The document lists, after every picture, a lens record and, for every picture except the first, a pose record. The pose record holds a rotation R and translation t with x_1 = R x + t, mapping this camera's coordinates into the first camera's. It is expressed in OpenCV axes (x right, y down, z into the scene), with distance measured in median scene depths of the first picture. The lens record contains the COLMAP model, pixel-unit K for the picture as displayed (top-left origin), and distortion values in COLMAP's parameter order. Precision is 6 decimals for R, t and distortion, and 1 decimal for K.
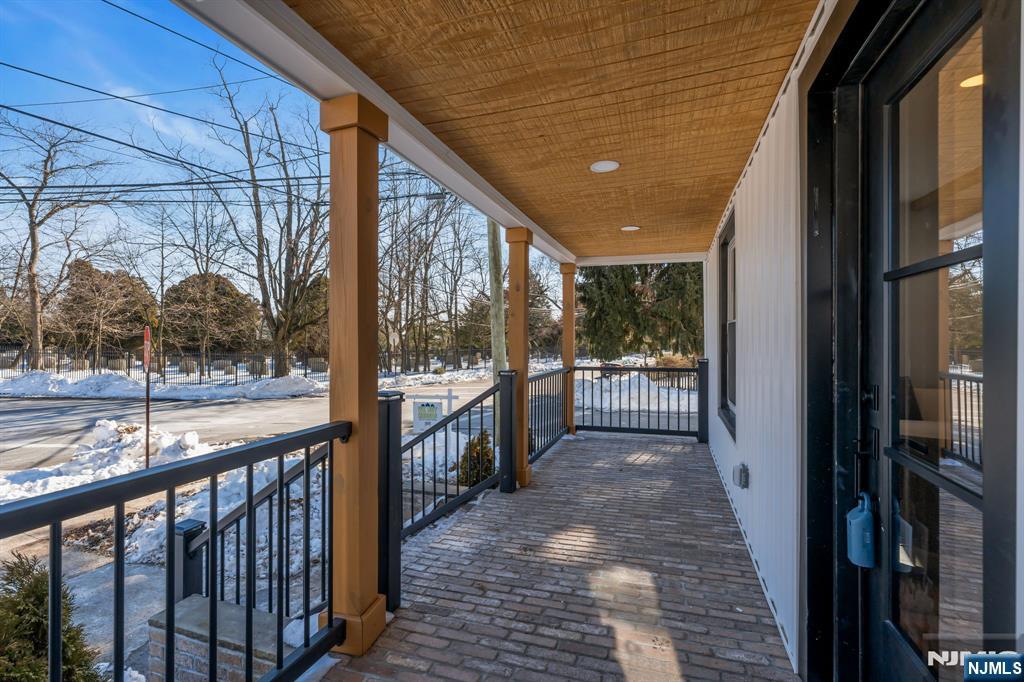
lens RADIAL K [[458.8, 0, 511.9], [0, 458.8, 339.2], [0, 0, 1]] dist [-0.002724, 0.001715]
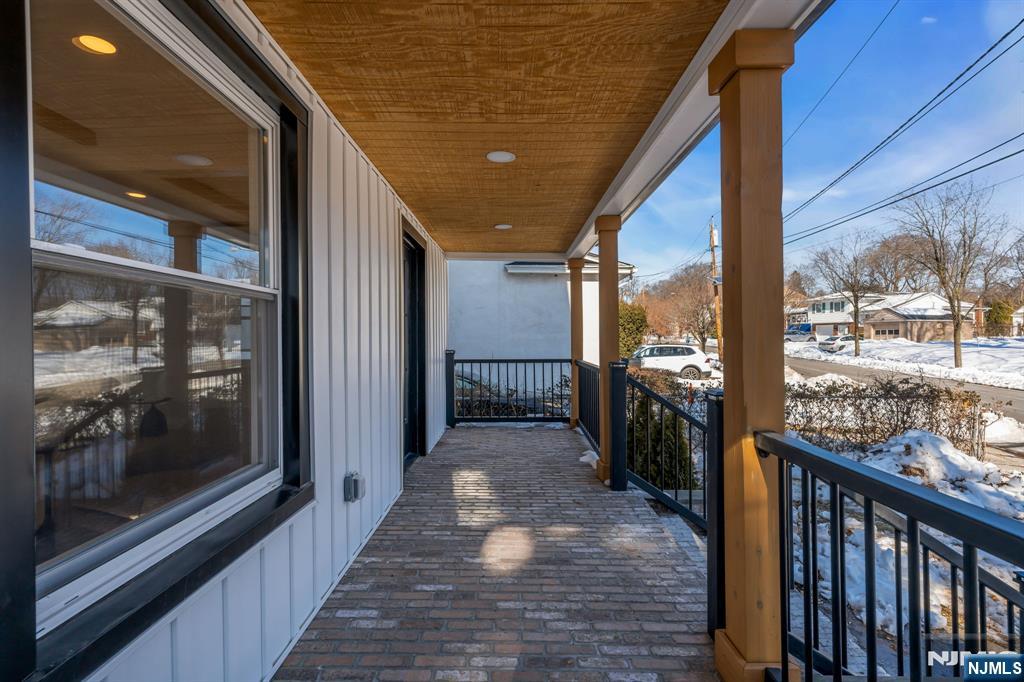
lens RADIAL K [[458.8, 0, 511.2], [0, 458.8, 337.6], [0, 0, 1]] dist [-0.002724, 0.001715]
pose [[-0.948114, 0.008169, -0.317824, 0.500618], [0.007401, 0.999966, 0.003621, 0.010860], [0.317843, 0.001081, -0.948143, 1.948678]]
